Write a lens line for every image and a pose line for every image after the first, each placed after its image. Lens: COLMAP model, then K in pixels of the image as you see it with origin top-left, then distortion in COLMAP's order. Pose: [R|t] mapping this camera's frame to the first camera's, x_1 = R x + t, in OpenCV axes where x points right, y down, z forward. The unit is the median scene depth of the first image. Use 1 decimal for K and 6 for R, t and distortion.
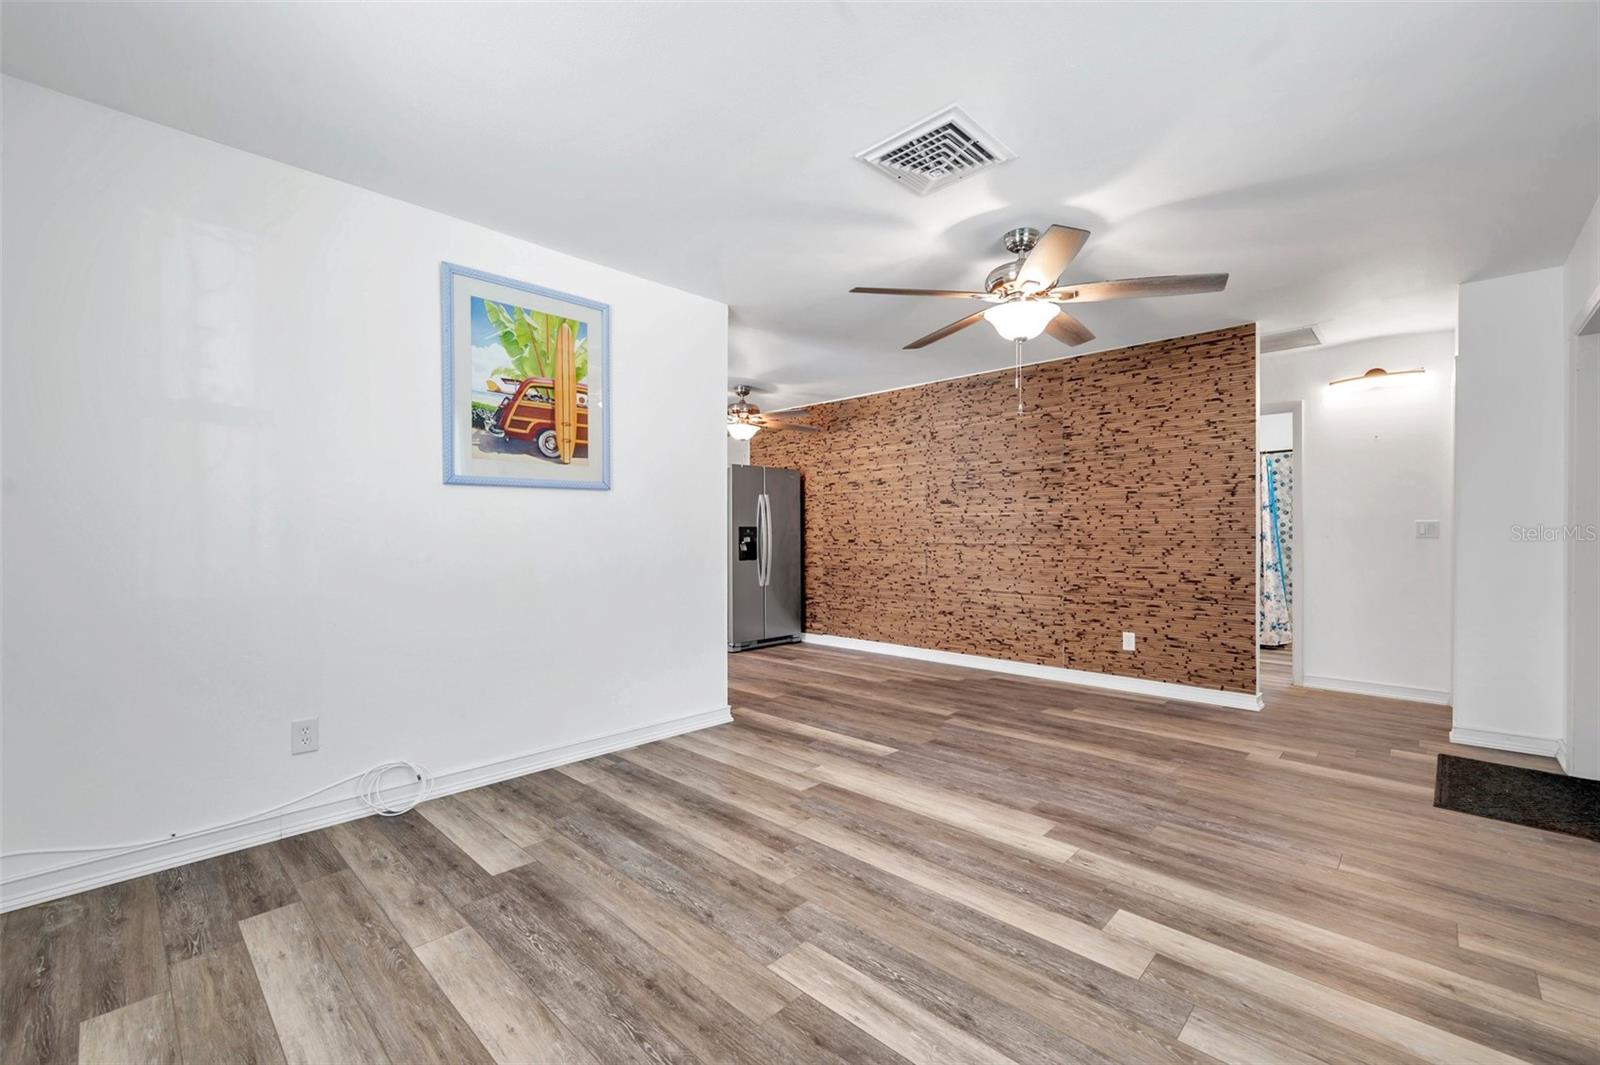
lens RADIAL K [[665.8, 0, 799.6], [0, 665.8, 535.1], [0, 0, 1]] dist [-0.001026, 0.000092]
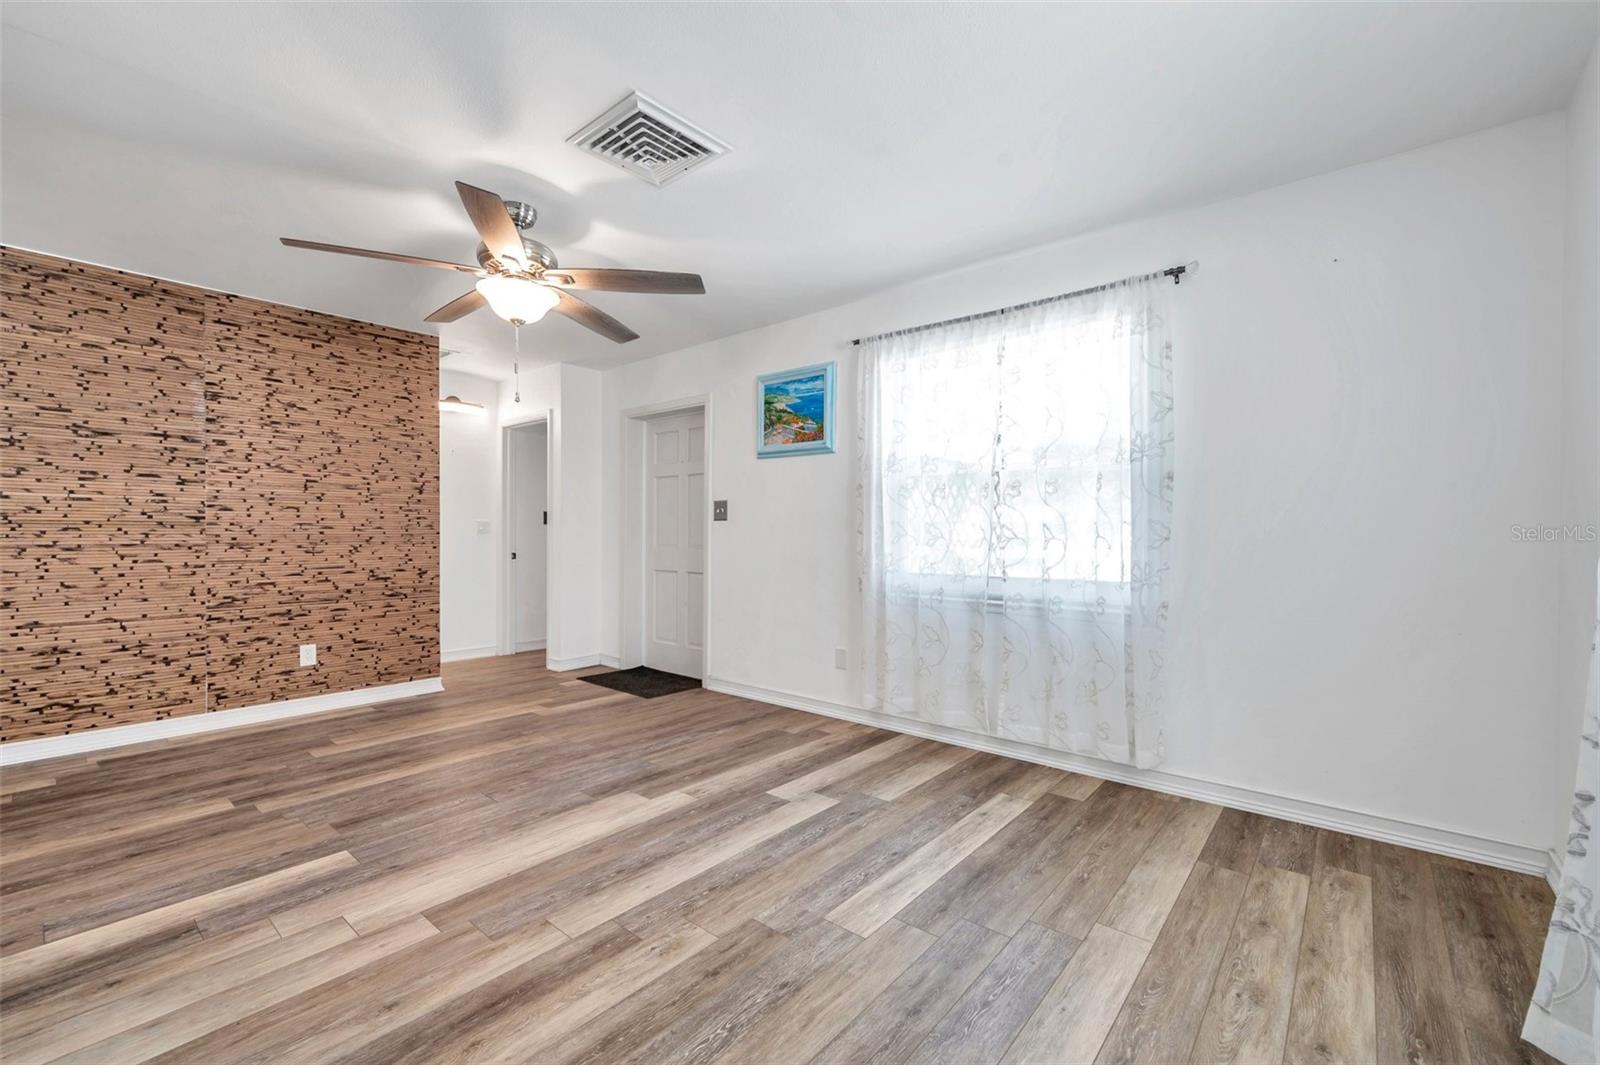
lens RADIAL K [[665.8, 0, 800.0], [0, 665.8, 536.1], [0, 0, 1]] dist [-0.001026, 0.000092]
pose [[-0.060228, -0.007059, 0.998160, -0.557169], [-0.002189, 0.999974, 0.006939, -0.001027], [-0.998182, -0.001767, -0.060242, 0.591913]]
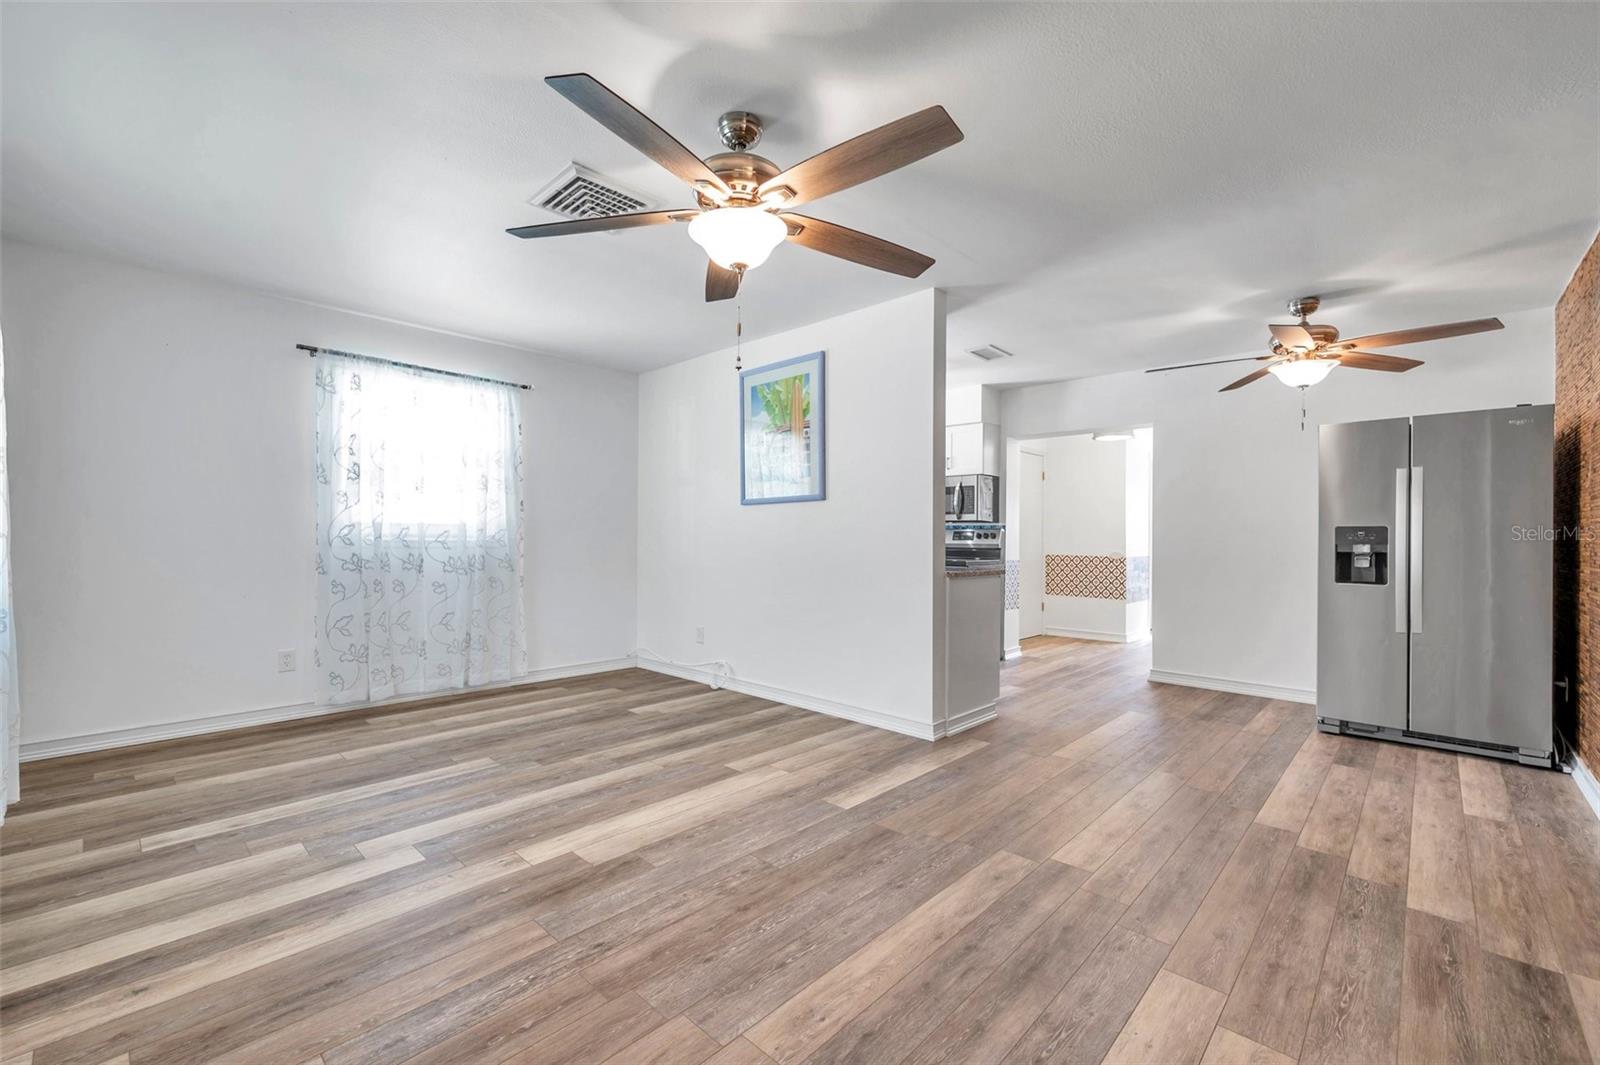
lens RADIAL K [[665.8, 0, 800.0], [0, 665.8, 534.4], [0, 0, 1]] dist [-0.001026, 0.000092]
pose [[0.006048, -0.004506, -0.999972, 0.952811], [-0.008553, 0.999953, -0.004557, 0.002067], [0.999945, 0.008581, 0.006009, 0.952773]]
